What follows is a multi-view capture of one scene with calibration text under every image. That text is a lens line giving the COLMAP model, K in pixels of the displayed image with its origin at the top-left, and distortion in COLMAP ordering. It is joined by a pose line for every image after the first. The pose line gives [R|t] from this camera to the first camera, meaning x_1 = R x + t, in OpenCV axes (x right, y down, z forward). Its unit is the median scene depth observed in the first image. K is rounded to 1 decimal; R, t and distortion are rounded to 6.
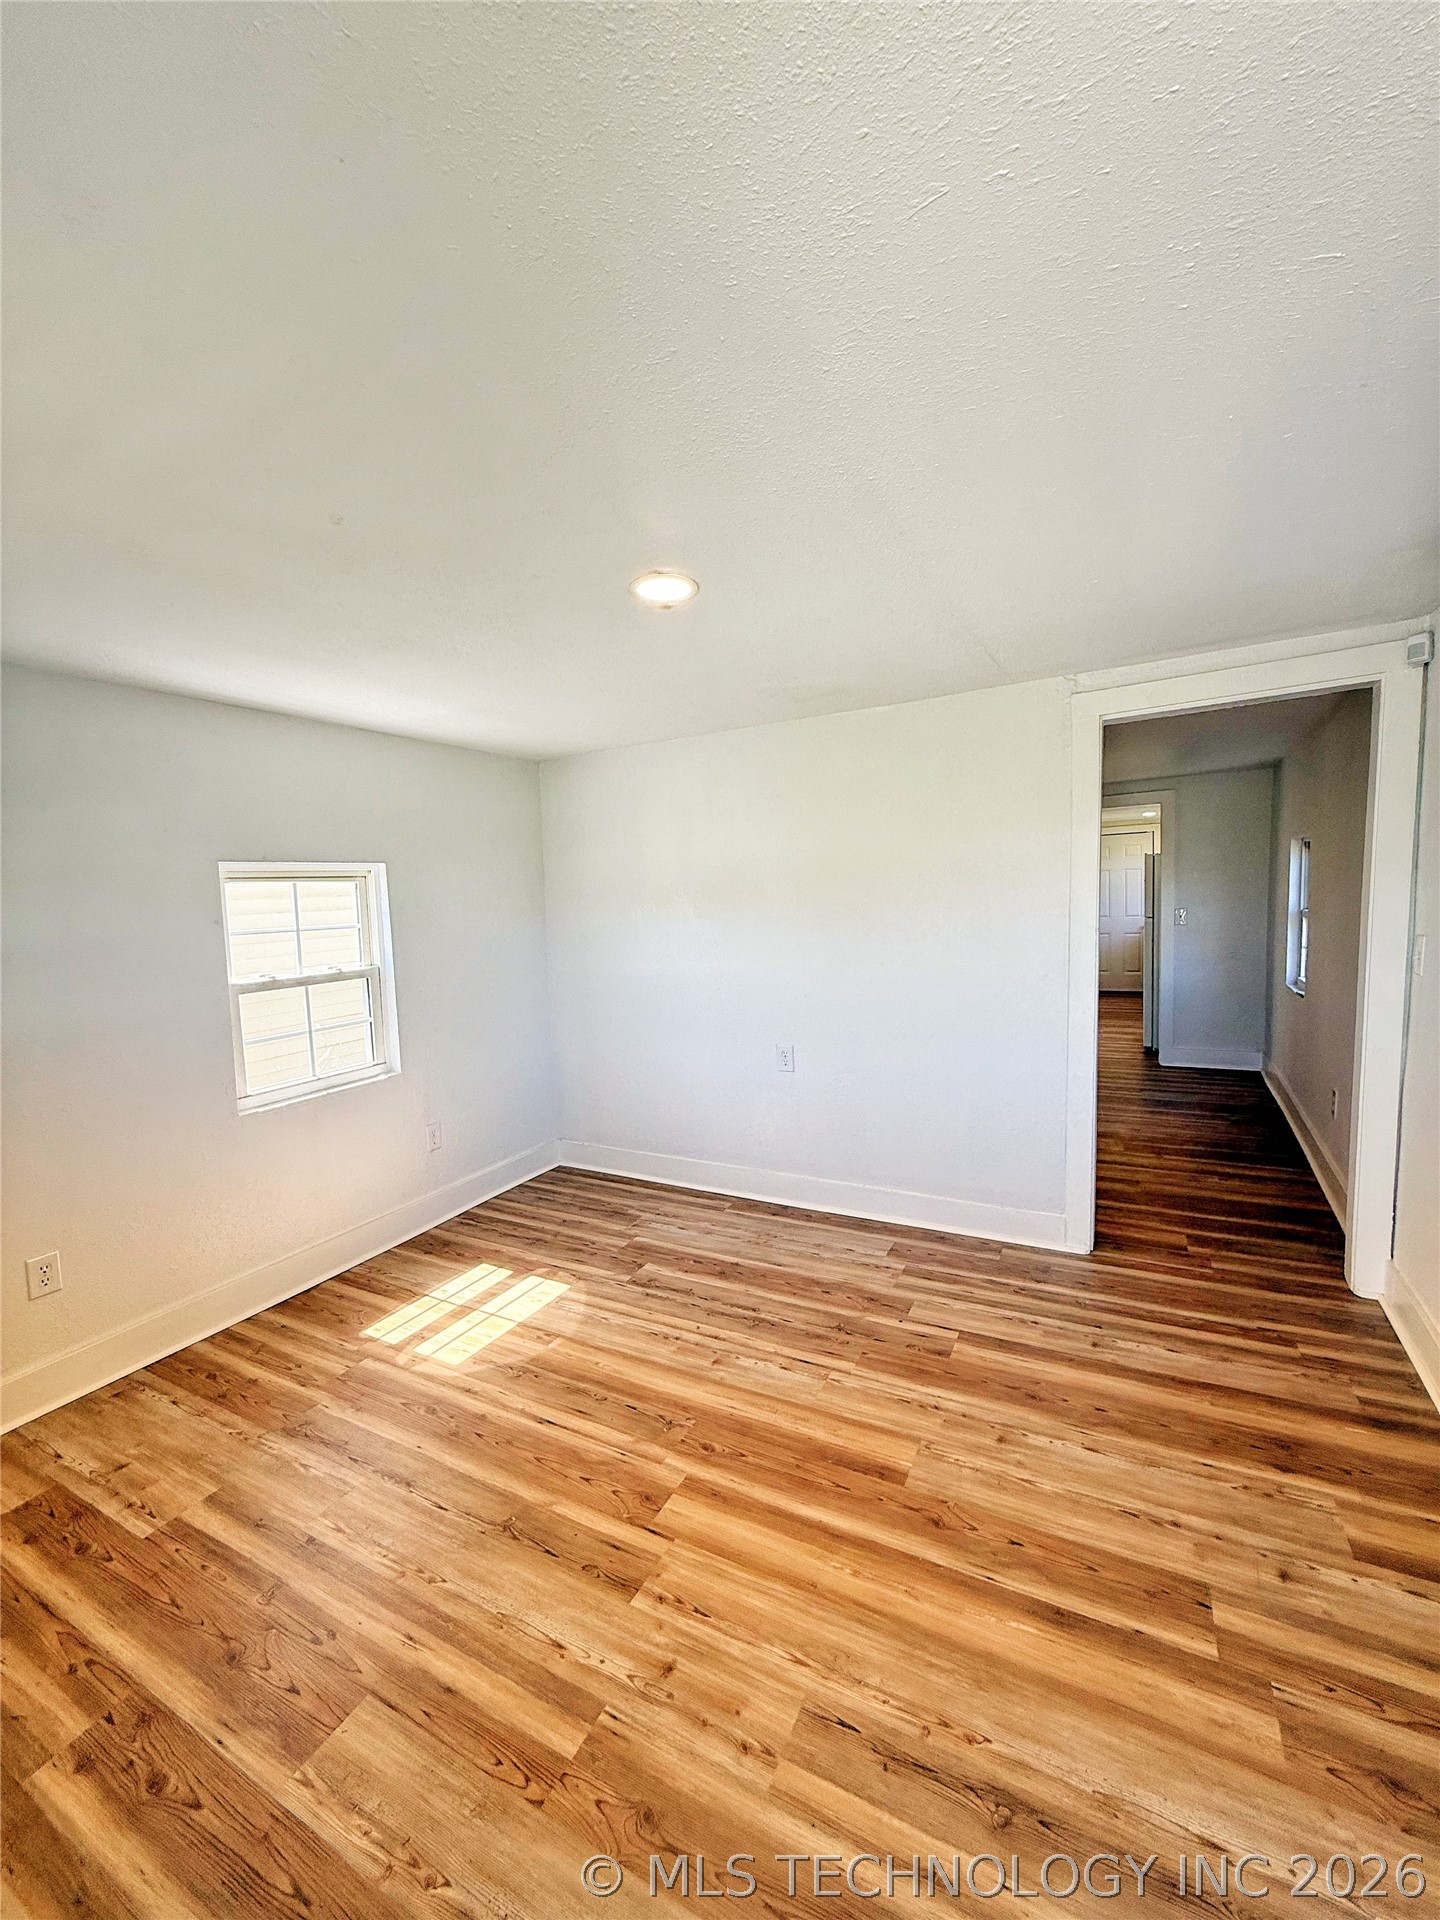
lens RADIAL K [[764.0, 0, 726.6], [0, 764.0, 955.2], [0, 0, 1]] dist [-0.000255, -0.003046]
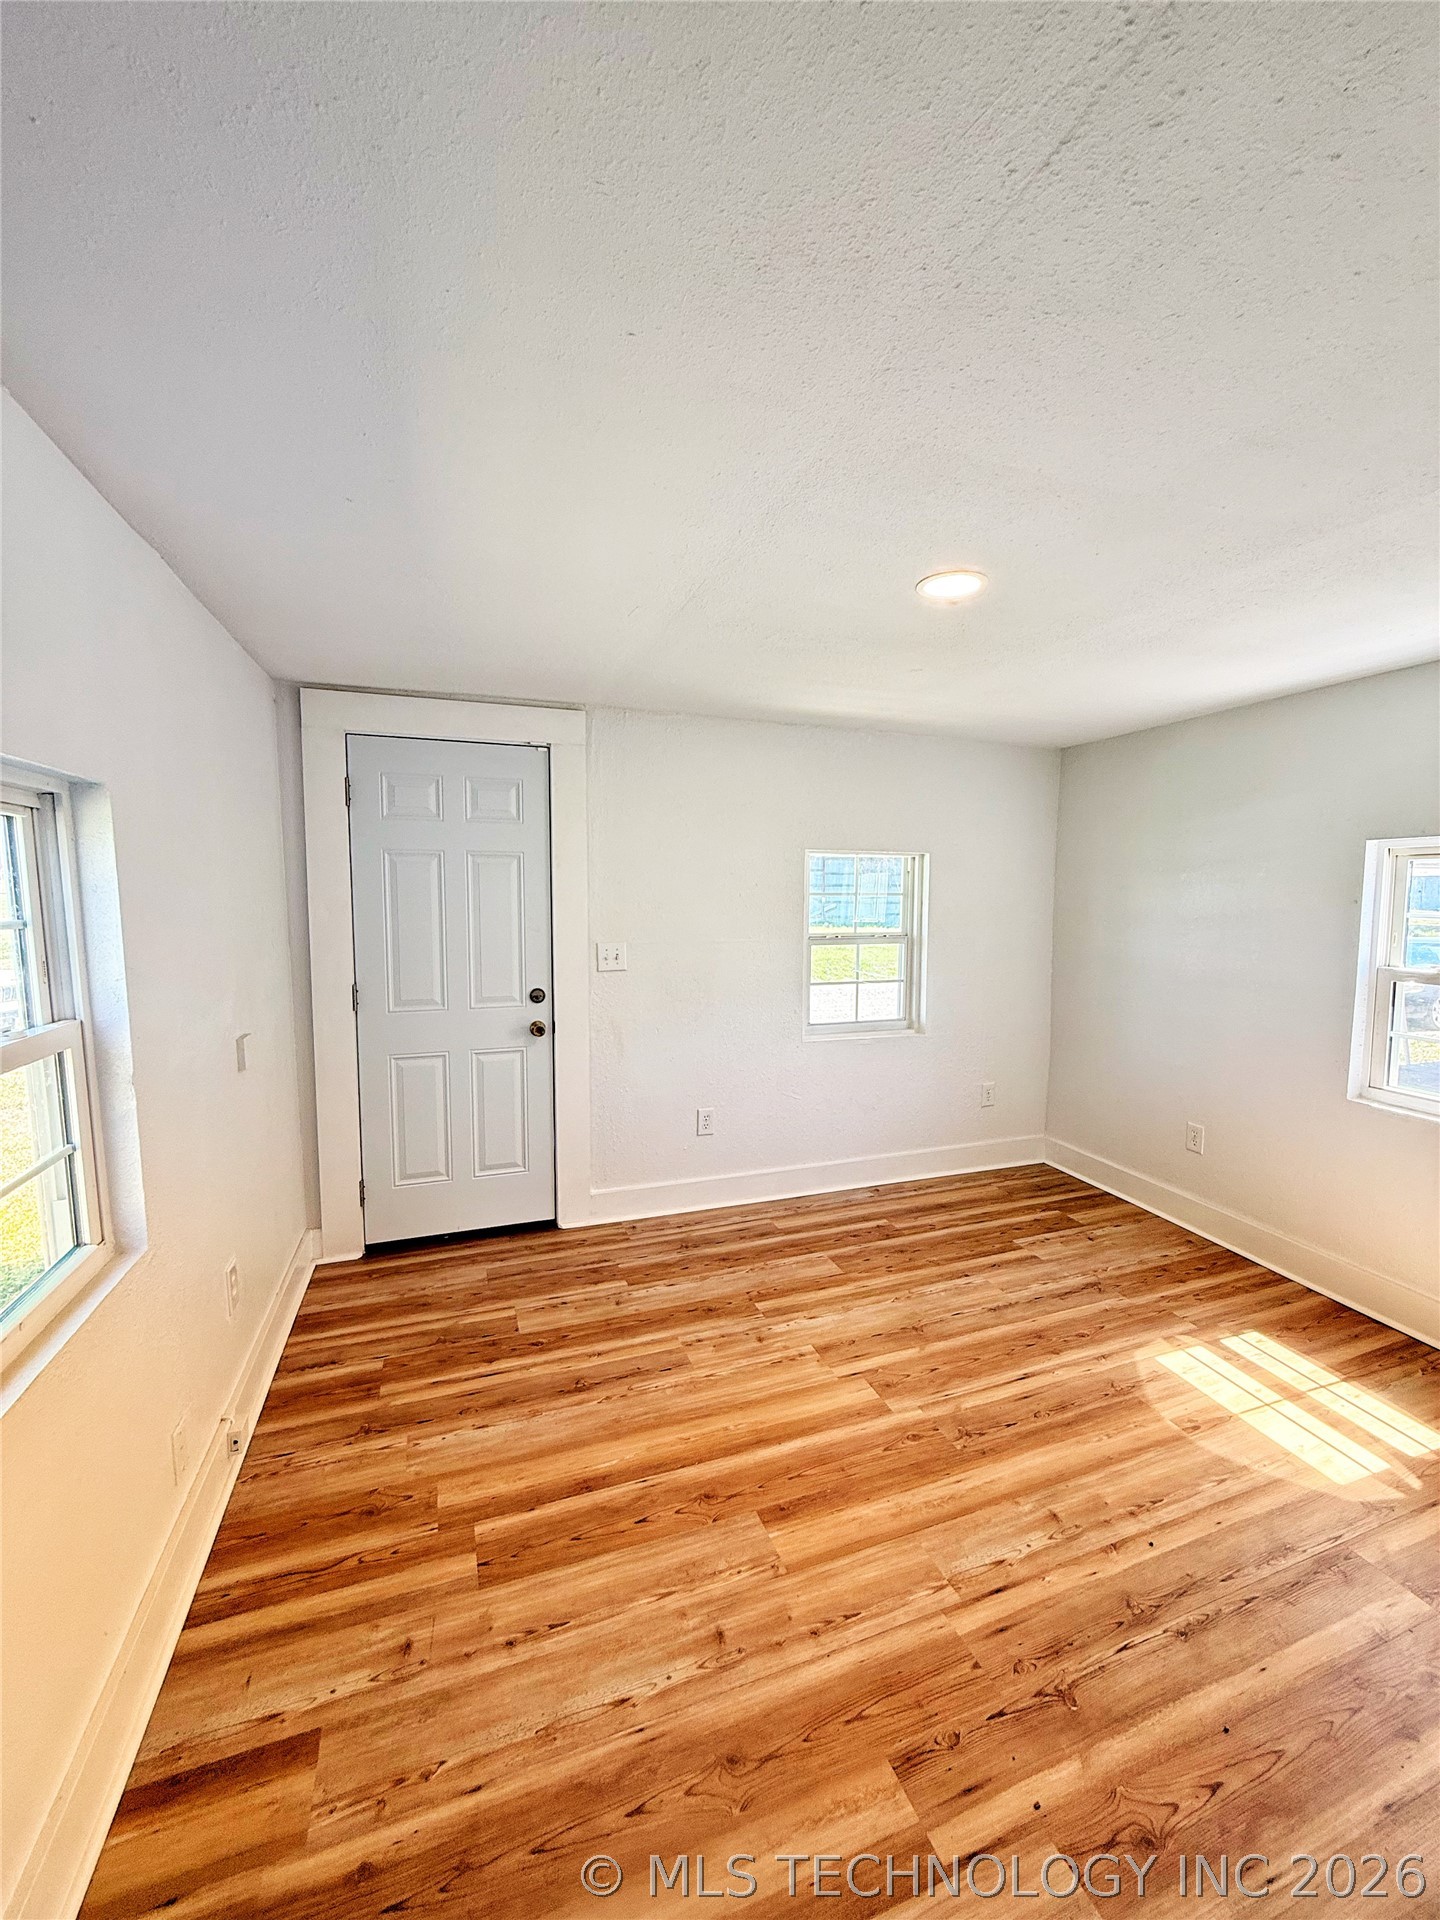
lens RADIAL K [[764.0, 0, 726.6], [0, 764.0, 955.2], [0, 0, 1]] dist [-0.000255, -0.003046]
pose [[-0.664611, 0.104628, -0.739828, 0.923034], [-0.027547, 0.986043, 0.164195, -0.173568], [0.746682, 0.129505, -0.652453, 1.543125]]
